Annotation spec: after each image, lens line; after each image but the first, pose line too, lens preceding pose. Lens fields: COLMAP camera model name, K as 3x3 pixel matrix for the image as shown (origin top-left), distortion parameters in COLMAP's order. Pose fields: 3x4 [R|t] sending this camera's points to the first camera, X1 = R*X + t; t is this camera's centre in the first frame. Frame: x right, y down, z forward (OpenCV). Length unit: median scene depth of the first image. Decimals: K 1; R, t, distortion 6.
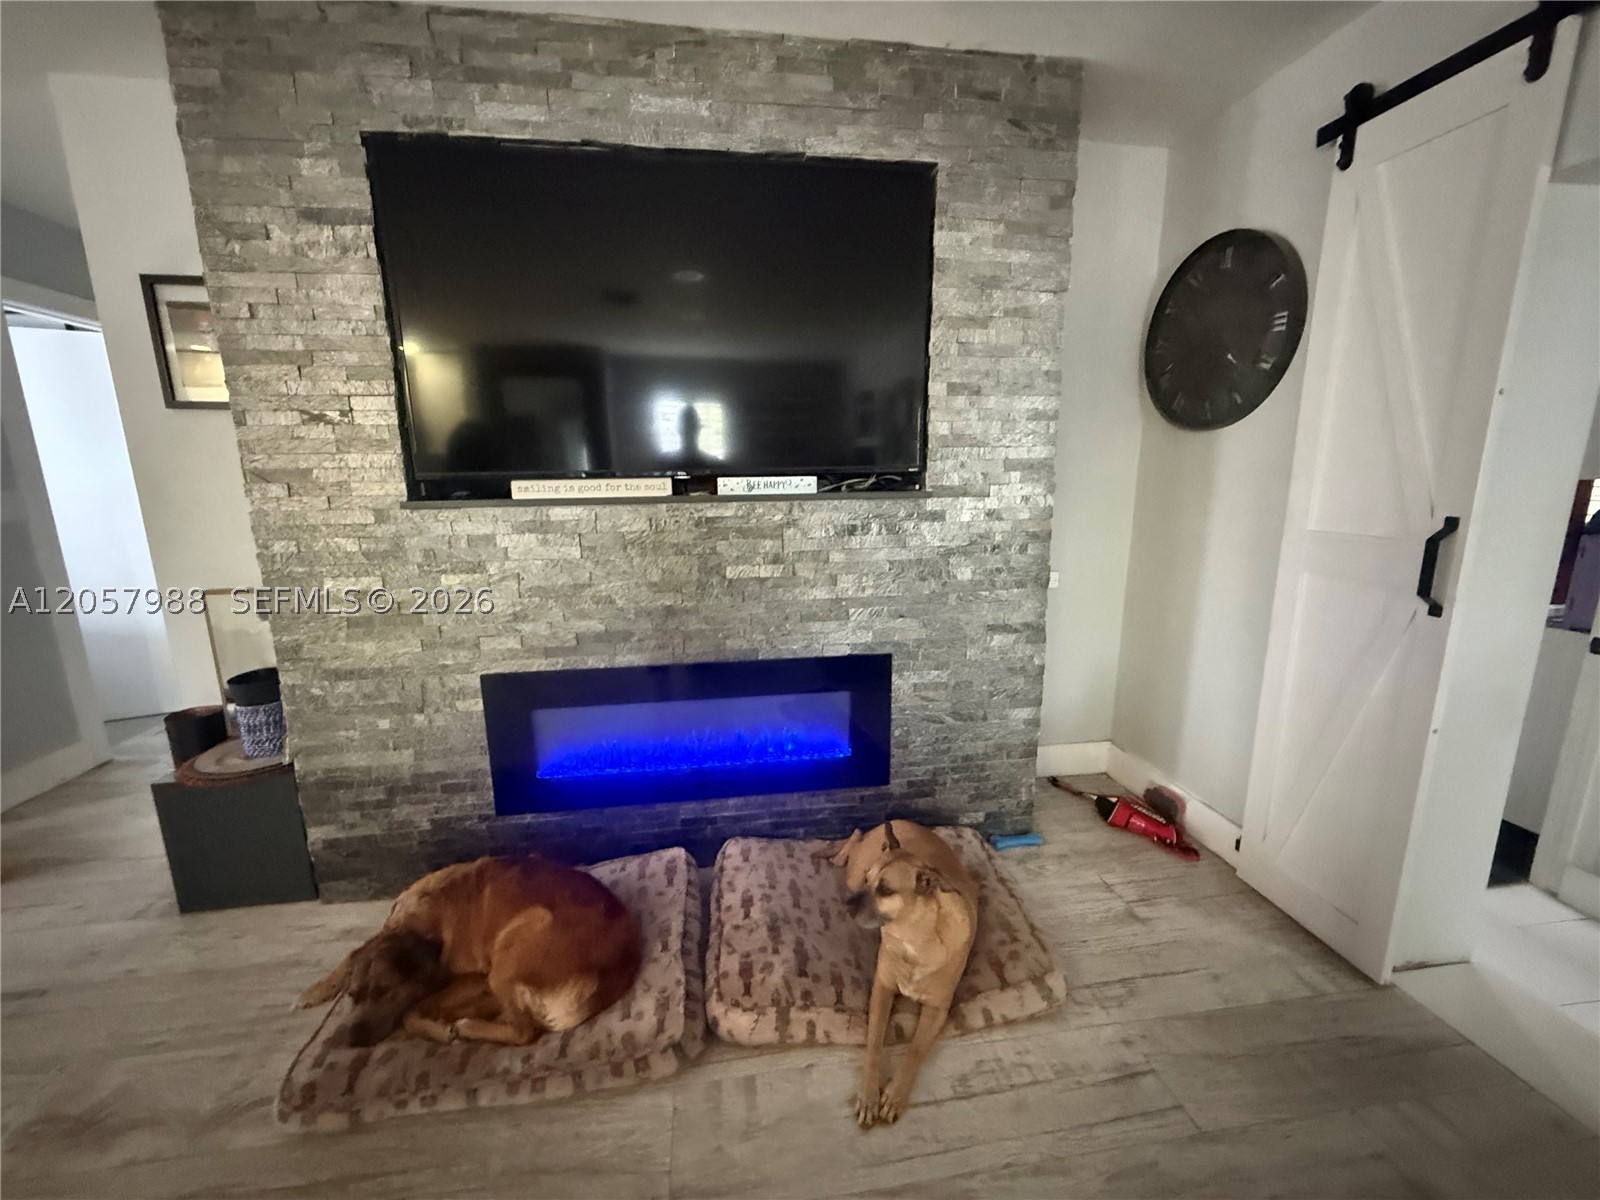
lens RADIAL K [[632.4, 0, 804.6], [0, 632.4, 598.7], [0, 0, 1]] dist [0.000744, -0.000941]
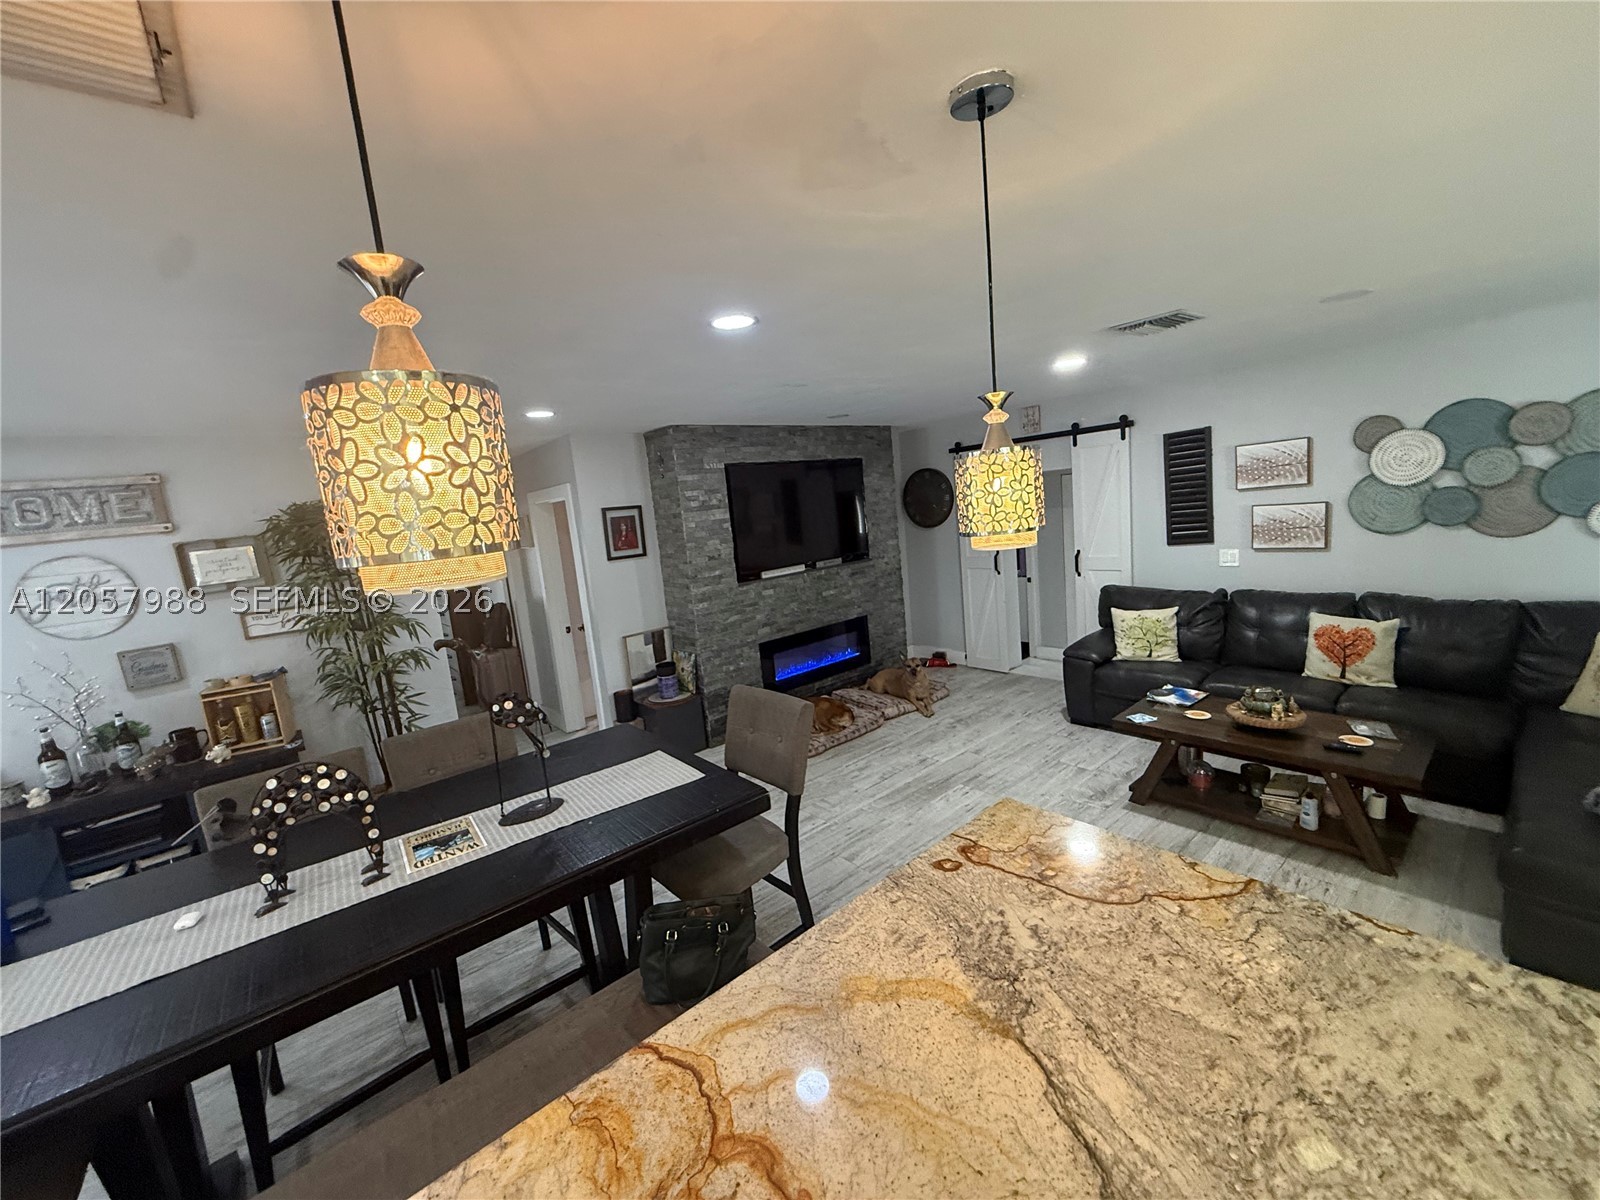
lens RADIAL K [[632.4, 0, 793.1], [0, 632.4, 592.8], [0, 0, 1]] dist [0.000744, -0.000941]
pose [[0.847937, -0.144101, 0.510135, -1.687141], [0.188454, 0.981421, -0.036017, 0.028773], [-0.495467, 0.126677, 0.859340, -1.383996]]
